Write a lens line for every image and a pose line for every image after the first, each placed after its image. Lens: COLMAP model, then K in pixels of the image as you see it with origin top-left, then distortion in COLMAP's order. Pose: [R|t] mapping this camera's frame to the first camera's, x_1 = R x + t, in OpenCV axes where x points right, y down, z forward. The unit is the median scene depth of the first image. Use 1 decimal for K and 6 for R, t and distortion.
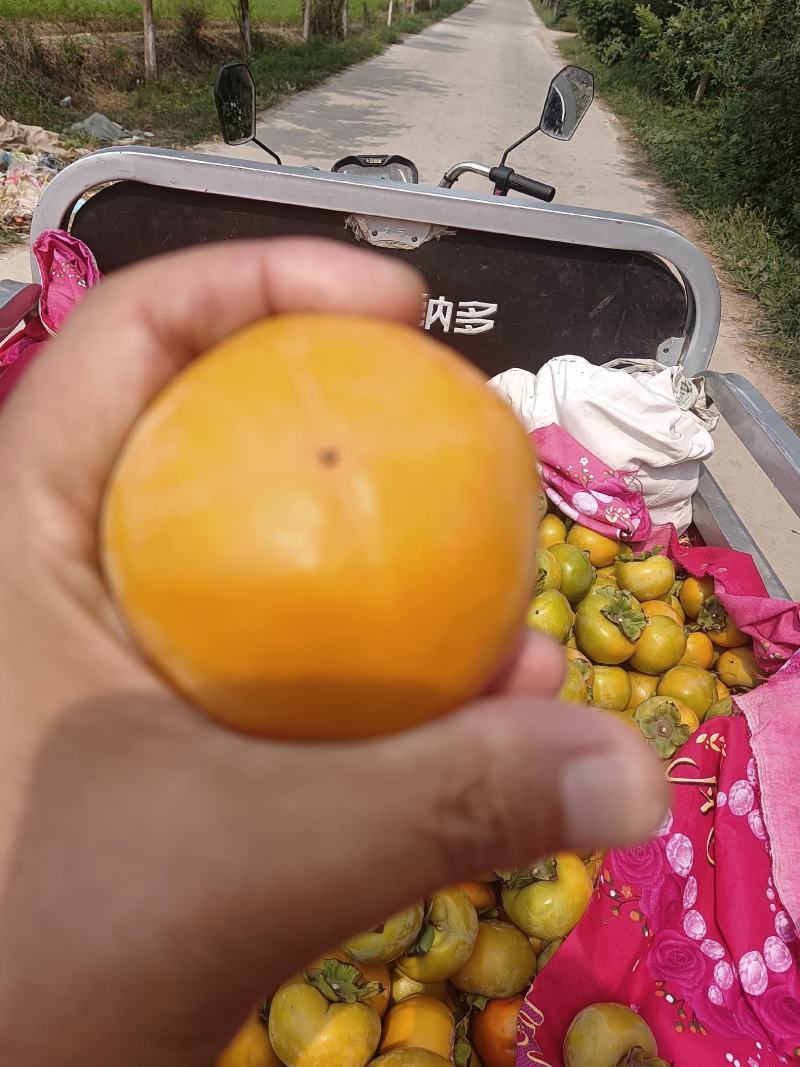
lens RADIAL K [[918.4, 0, 400.0], [0, 918.4, 533.5], [0, 0, 1]] dist [0.039171, -0.068368]
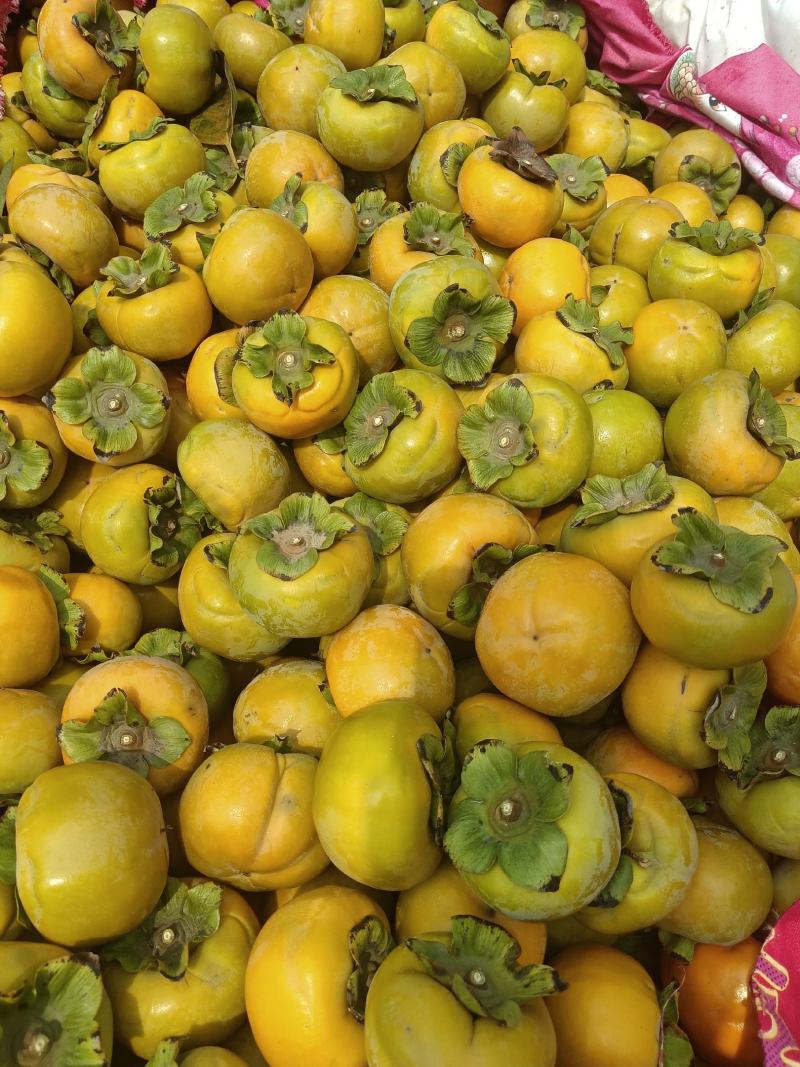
lens RADIAL K [[918.4, 0, 400.0], [0, 918.4, 533.5], [0, 0, 1]] dist [0.039171, -0.068368]
pose [[0.998571, 0.009858, -0.052525, -0.049836], [0.004499, 0.963845, 0.266426, 0.037817], [0.053253, -0.266281, 0.962423, 0.282917]]
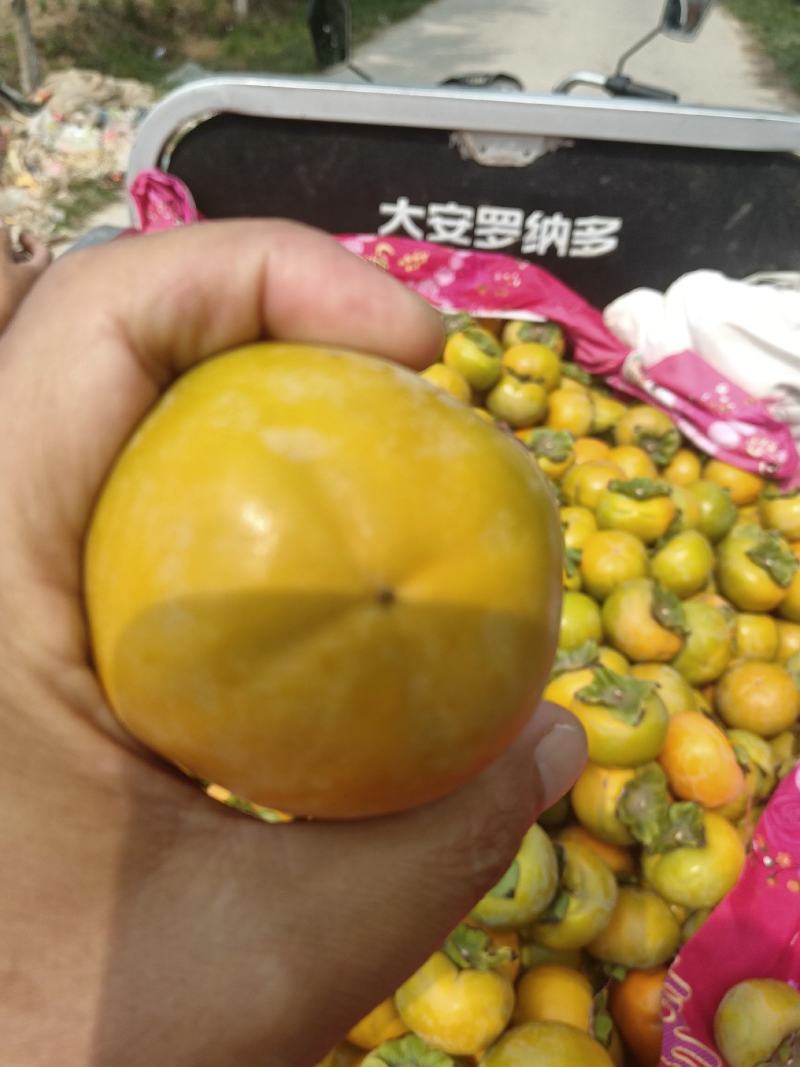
lens RADIAL K [[927.3, 0, 380.3], [0, 927.3, 547.7], [0, 0, 1]] dist [0.036106, -0.085371]
pose [[0.991273, -0.013893, -0.131092, -0.014105], [0.022084, 0.997879, 0.061238, 0.013230], [0.129963, -0.063598, 0.989477, 0.047028]]
